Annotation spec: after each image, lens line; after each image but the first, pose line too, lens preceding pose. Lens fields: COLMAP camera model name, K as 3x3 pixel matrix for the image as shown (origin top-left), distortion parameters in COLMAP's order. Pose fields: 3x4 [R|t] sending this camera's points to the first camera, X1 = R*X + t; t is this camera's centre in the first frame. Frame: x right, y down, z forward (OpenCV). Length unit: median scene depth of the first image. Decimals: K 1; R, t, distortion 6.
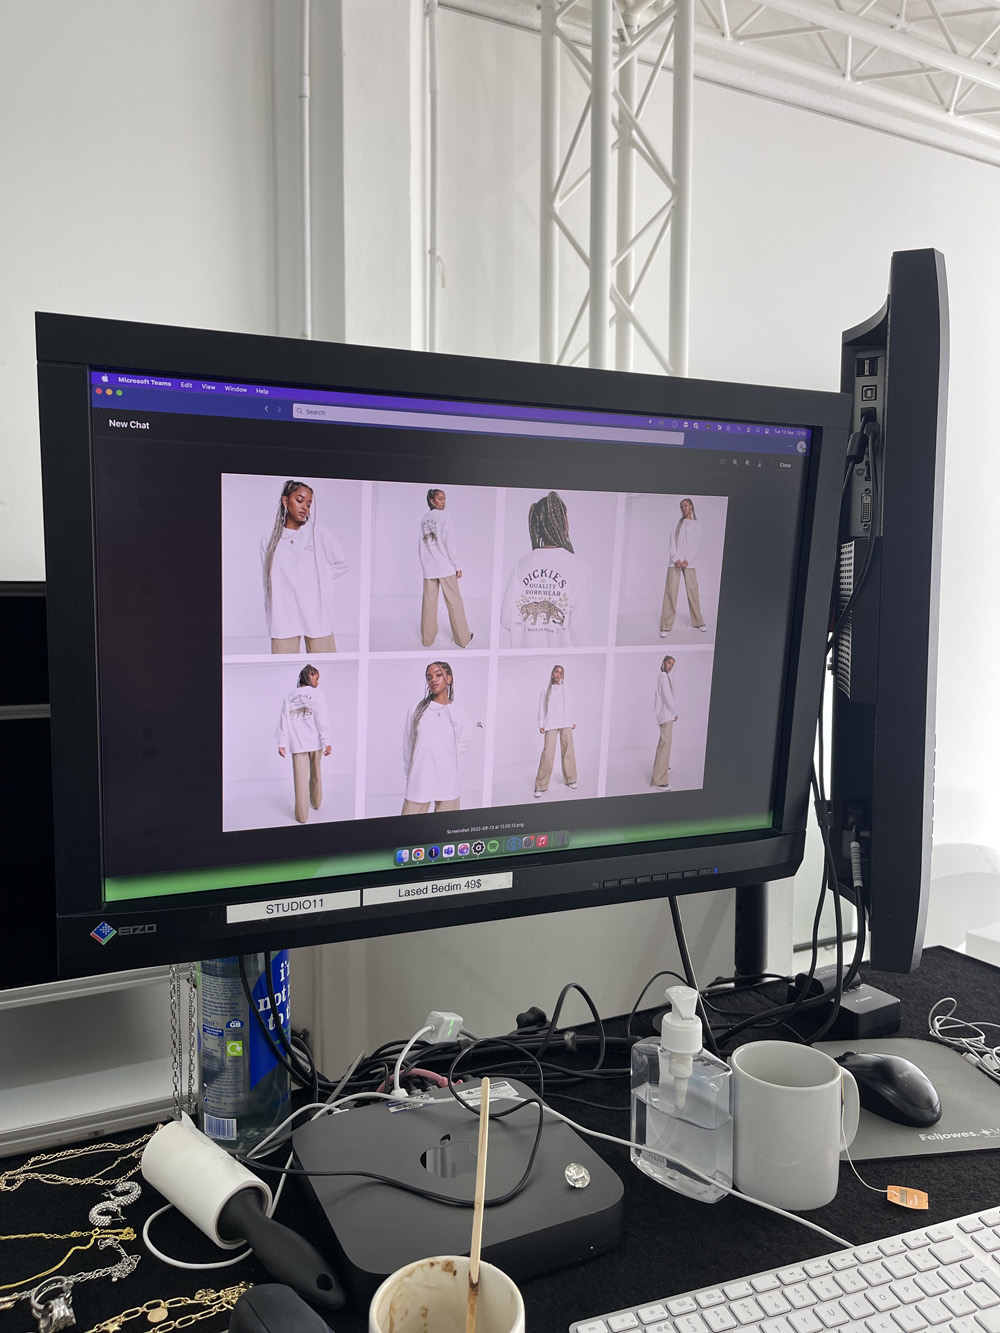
lens RADIAL K [[1001.8, 0, 503.8], [0, 1001.8, 673.7], [0, 0, 1]] dist [0.064325, -0.078679]
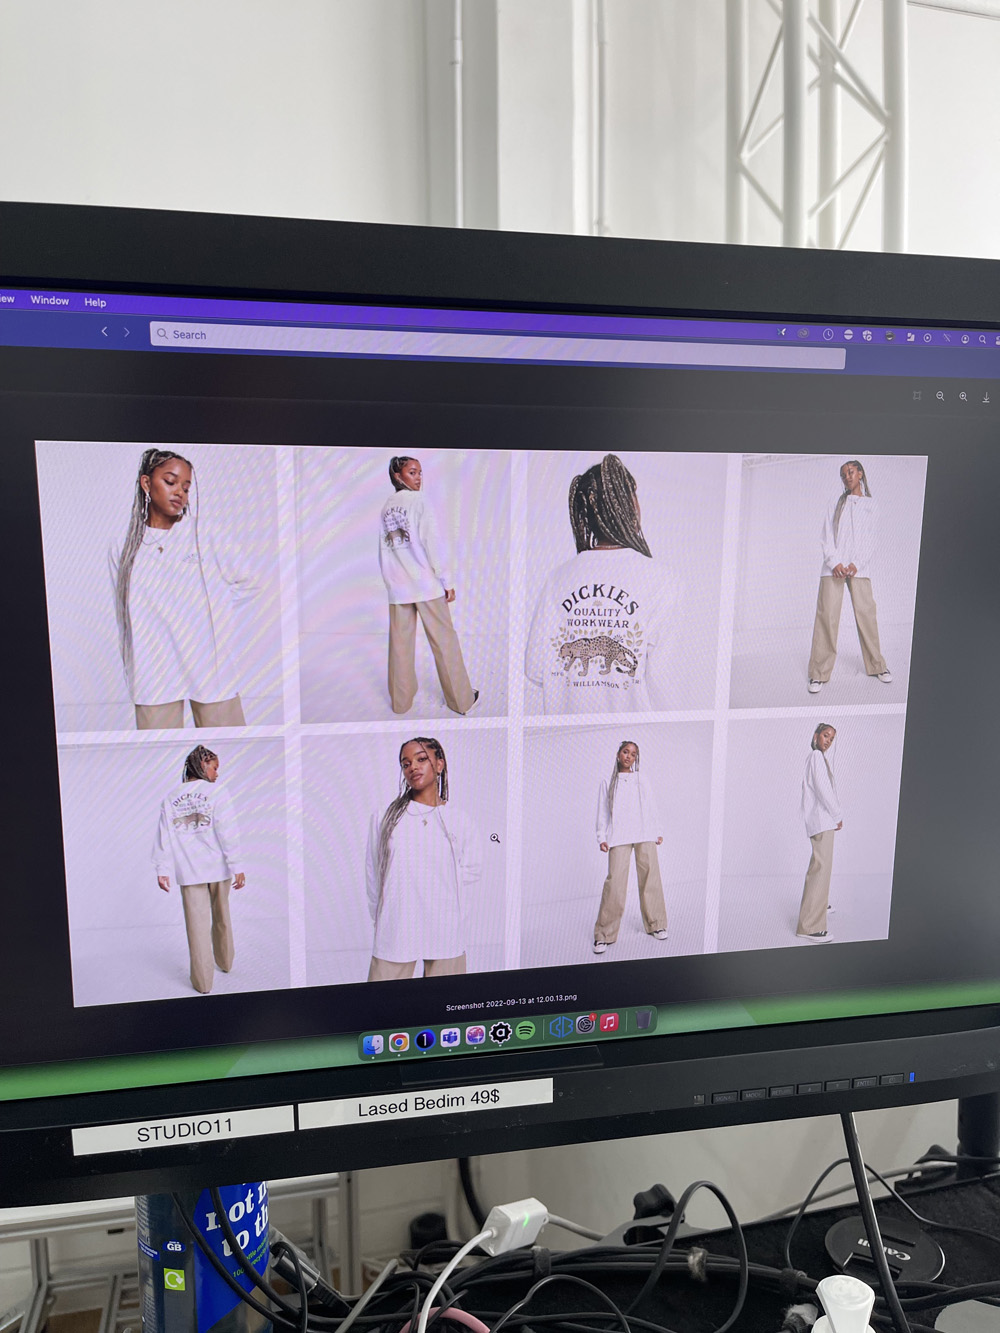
lens RADIAL K [[1016.0, 0, 500.0], [0, 1016.0, 666.5], [0, 0, 1]] dist [0.054758, -0.085479]
pose [[0.978143, 0.000219, -0.207933, 0.102348], [-0.003443, 0.999879, -0.015144, -0.042400], [0.207905, 0.015529, 0.978026, 0.363759]]
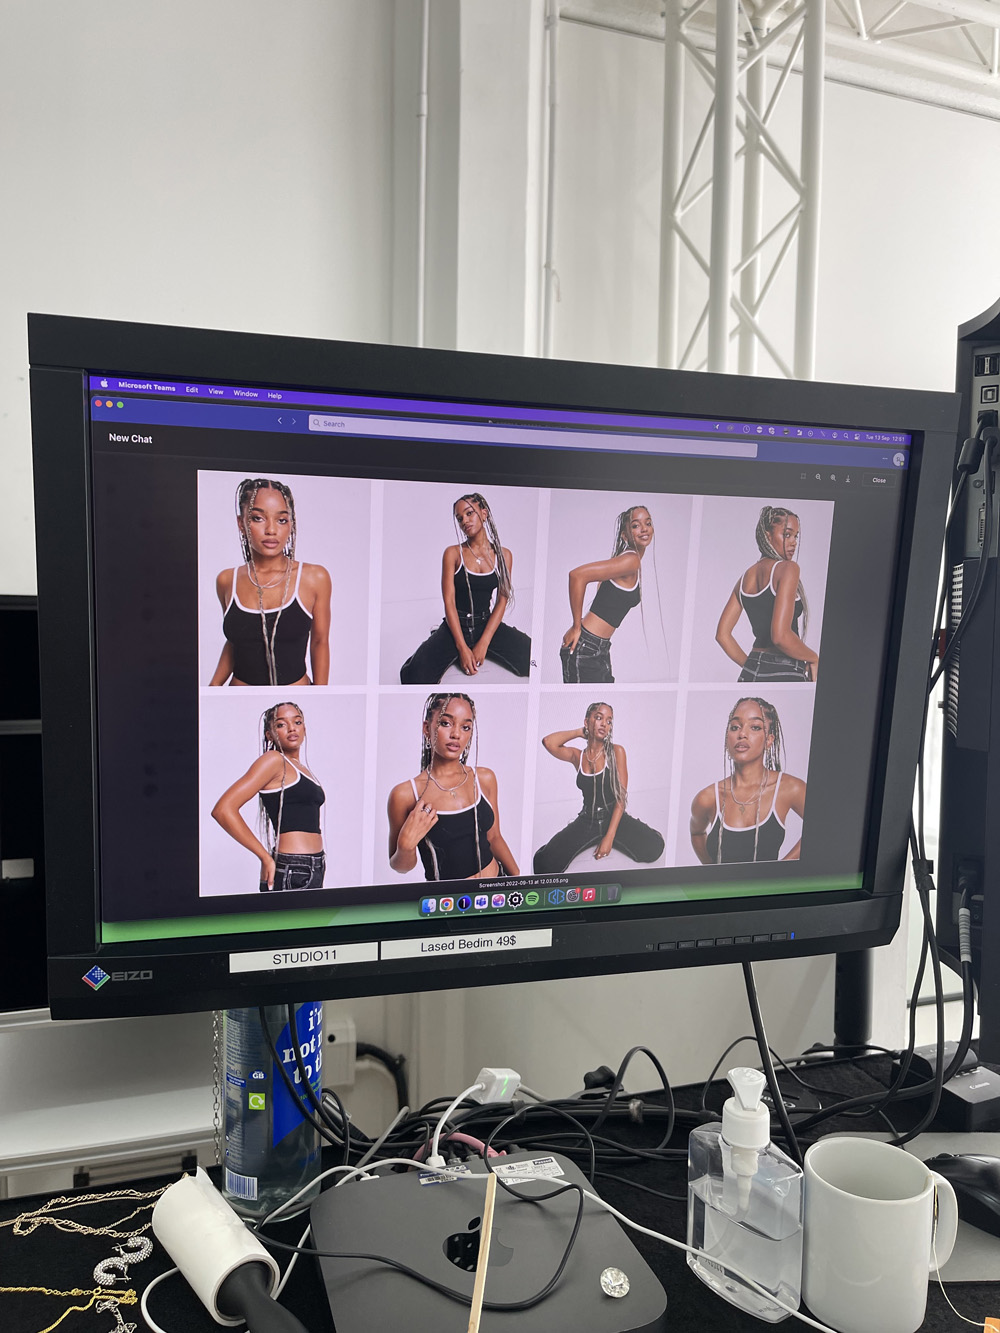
lens RADIAL K [[1003.8, 0, 507.9], [0, 1003.8, 667.9], [0, 0, 1]] dist [0.064800, -0.086815]
pose [[0.991879, 0.020451, -0.125527, 0.074384], [-0.023390, 0.999485, -0.021987, -0.013458], [0.125013, 0.024744, 0.991847, 0.095801]]
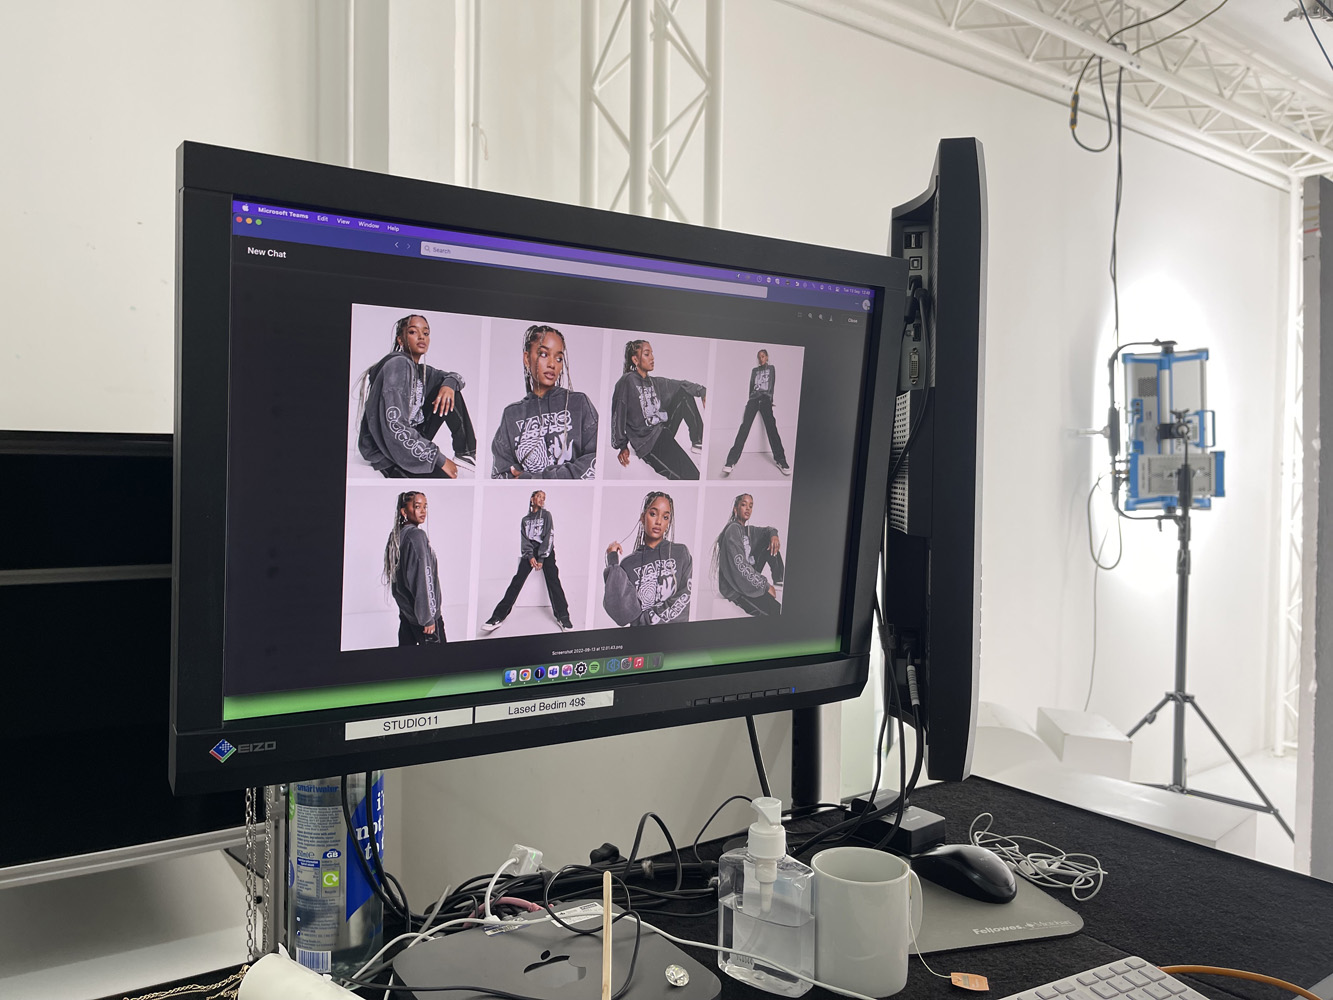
lens RADIAL K [[1001.8, 0, 665.6], [0, 1001.8, 503.8], [0, 0, 1]] dist [0.064325, -0.078679]
pose [[0.989559, 0.004052, 0.144073, -0.086754], [0.002903, 0.998842, -0.048031, 0.049520], [-0.144101, 0.047948, 0.988401, -0.061825]]
